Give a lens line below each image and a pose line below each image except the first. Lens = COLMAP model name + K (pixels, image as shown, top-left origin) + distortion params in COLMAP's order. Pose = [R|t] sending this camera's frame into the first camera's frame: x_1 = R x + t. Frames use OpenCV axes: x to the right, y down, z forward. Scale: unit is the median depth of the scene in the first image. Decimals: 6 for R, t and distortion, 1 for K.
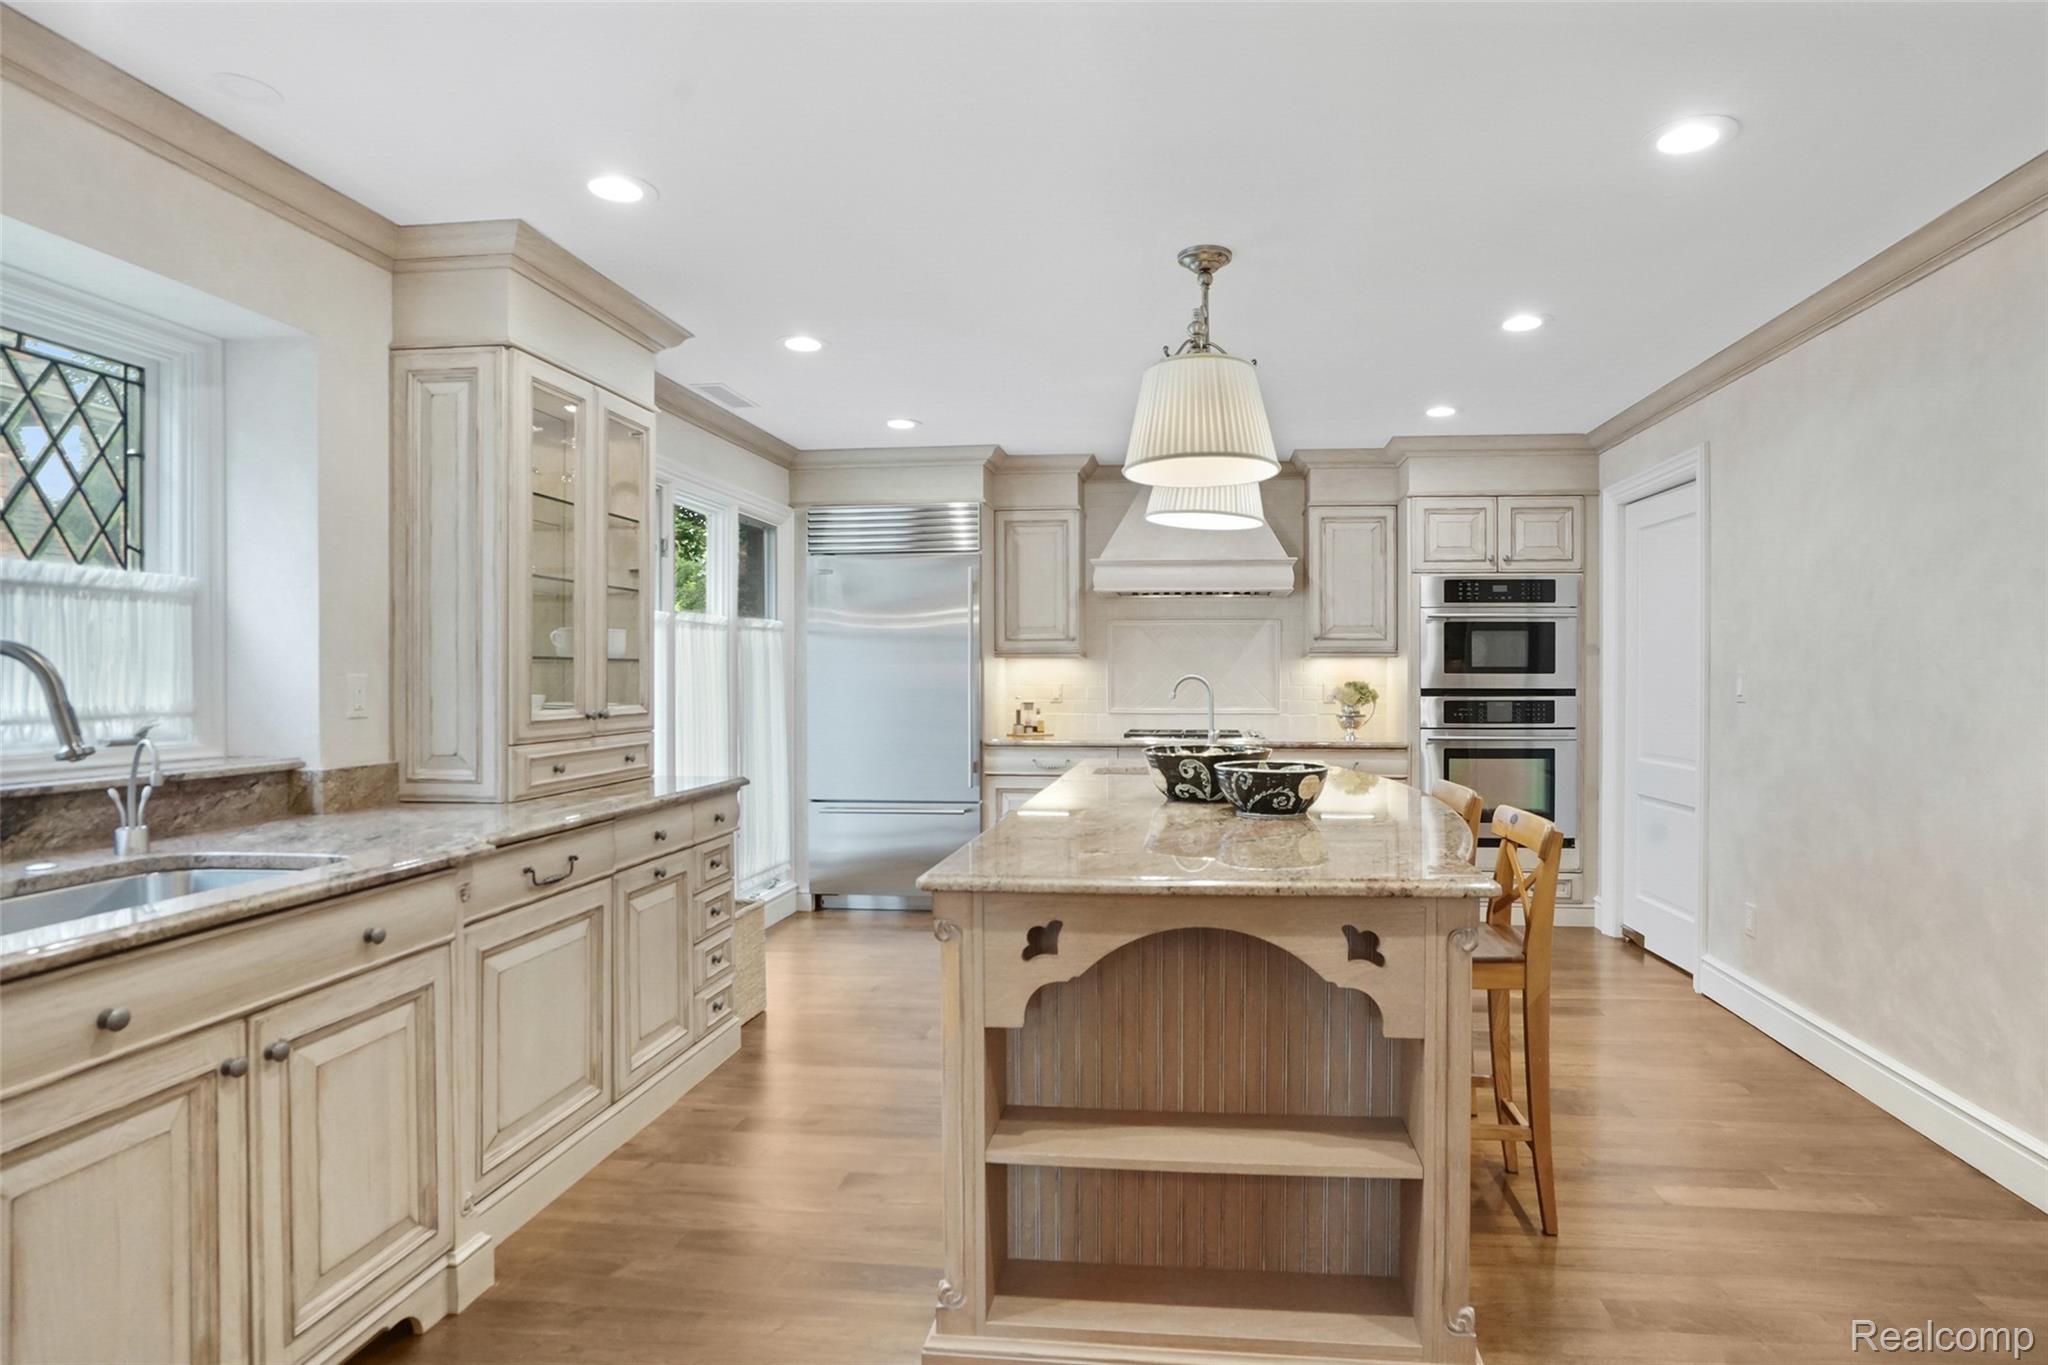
lens RADIAL K [[1097.7, 0, 1063.5], [0, 1097.7, 674.7], [0, 0, 1]] dist [-0.037567, 0.027566]
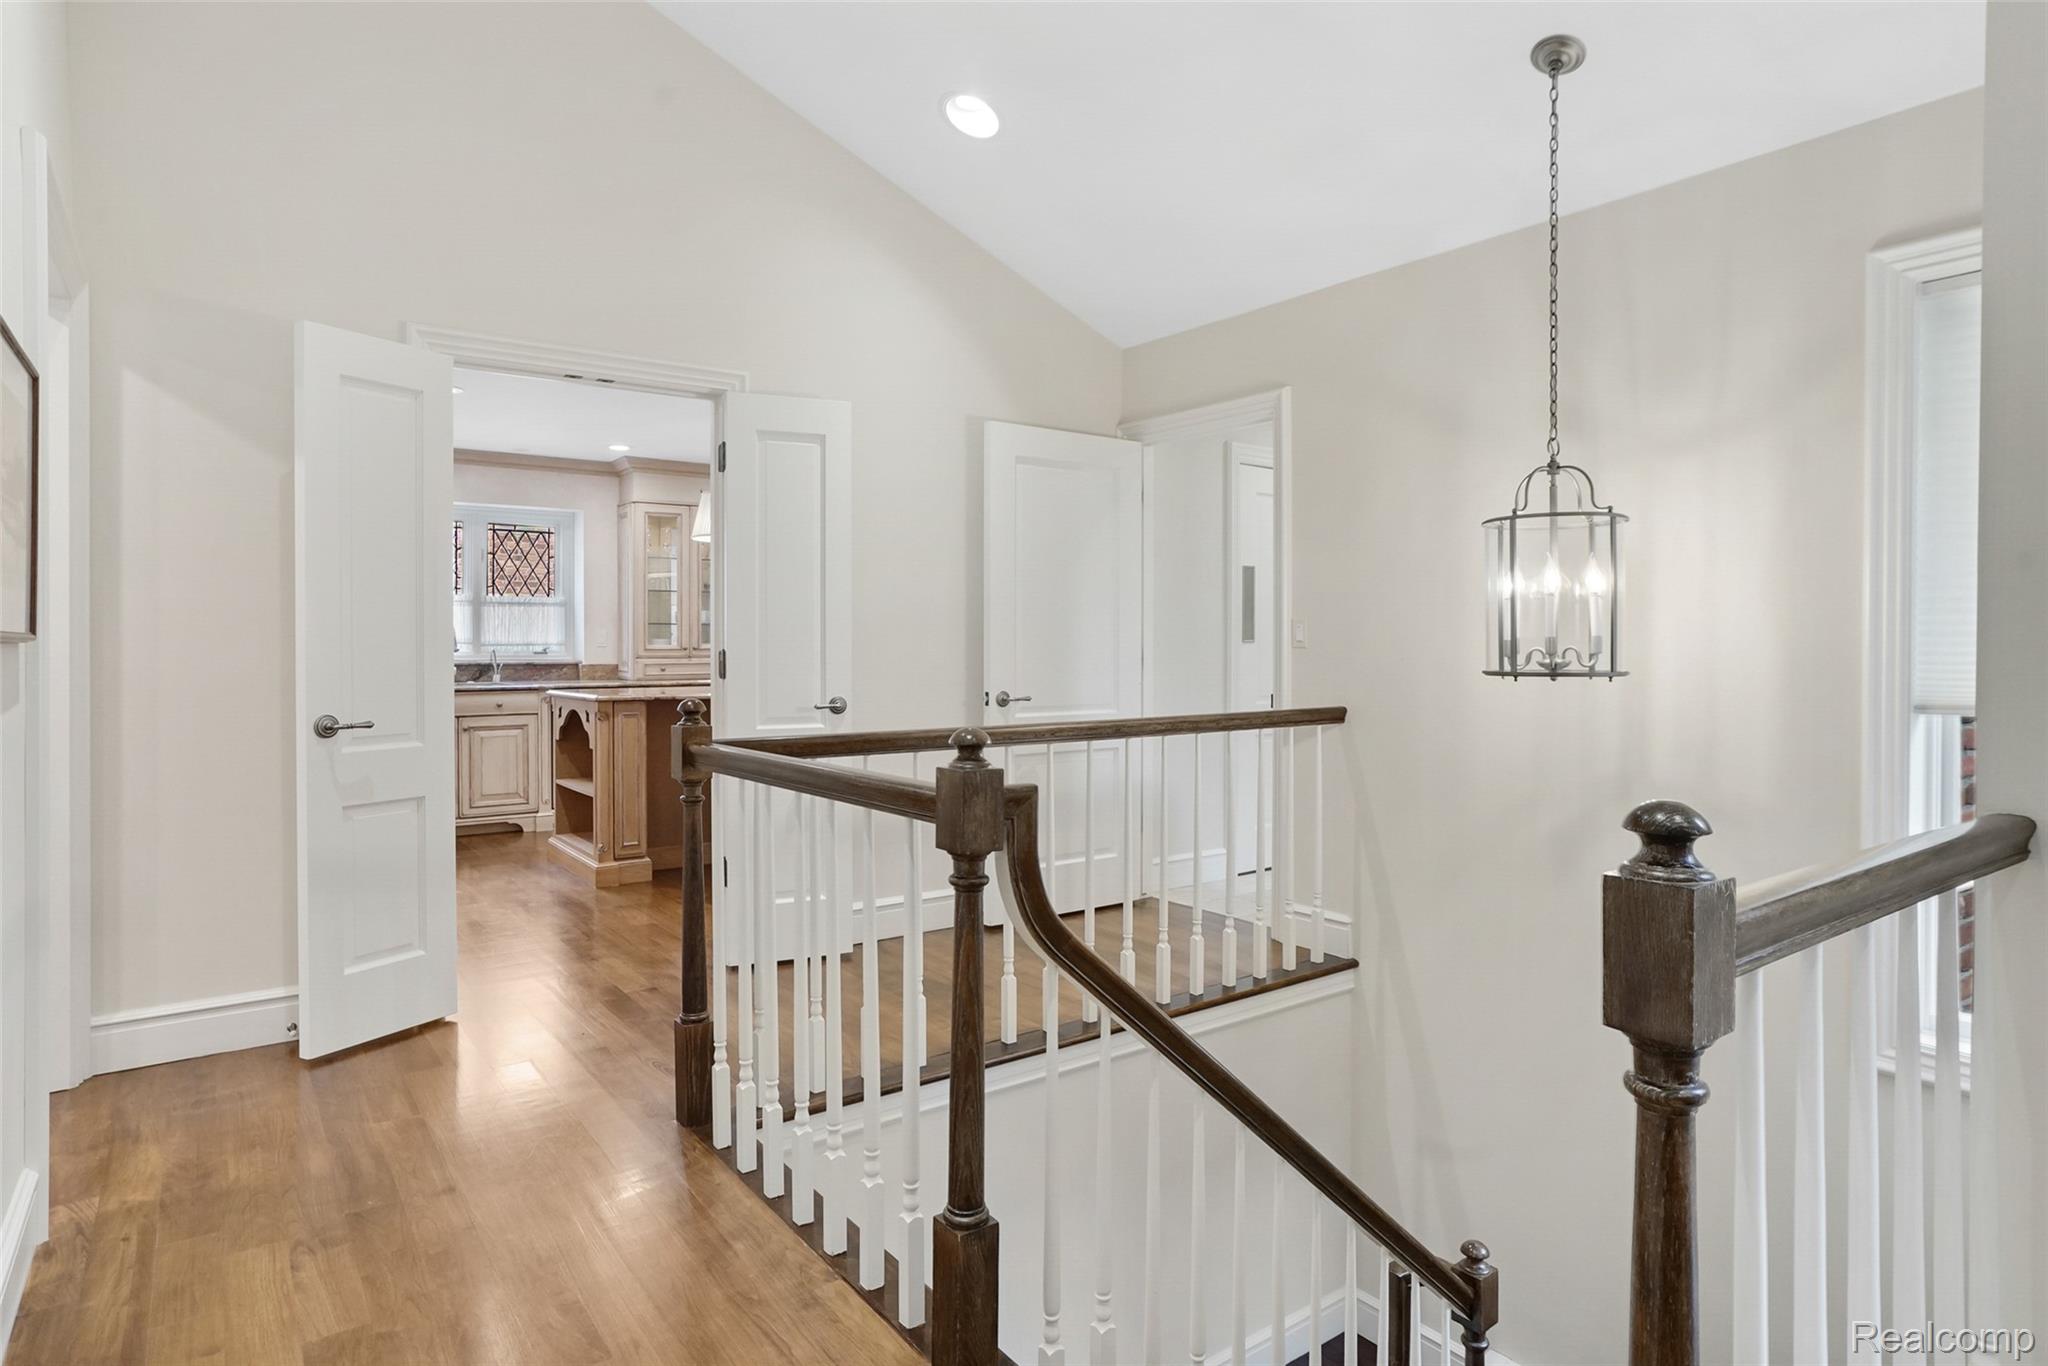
lens RADIAL K [[1097.7, 0, 1063.5], [0, 1097.7, 675.2], [0, 0, 1]] dist [-0.037567, 0.027566]
pose [[0.693472, 0.014864, -0.720330, 2.373429], [-0.002117, 0.999825, 0.018594, 0.064995], [0.720480, -0.011369, 0.693382, -0.071779]]
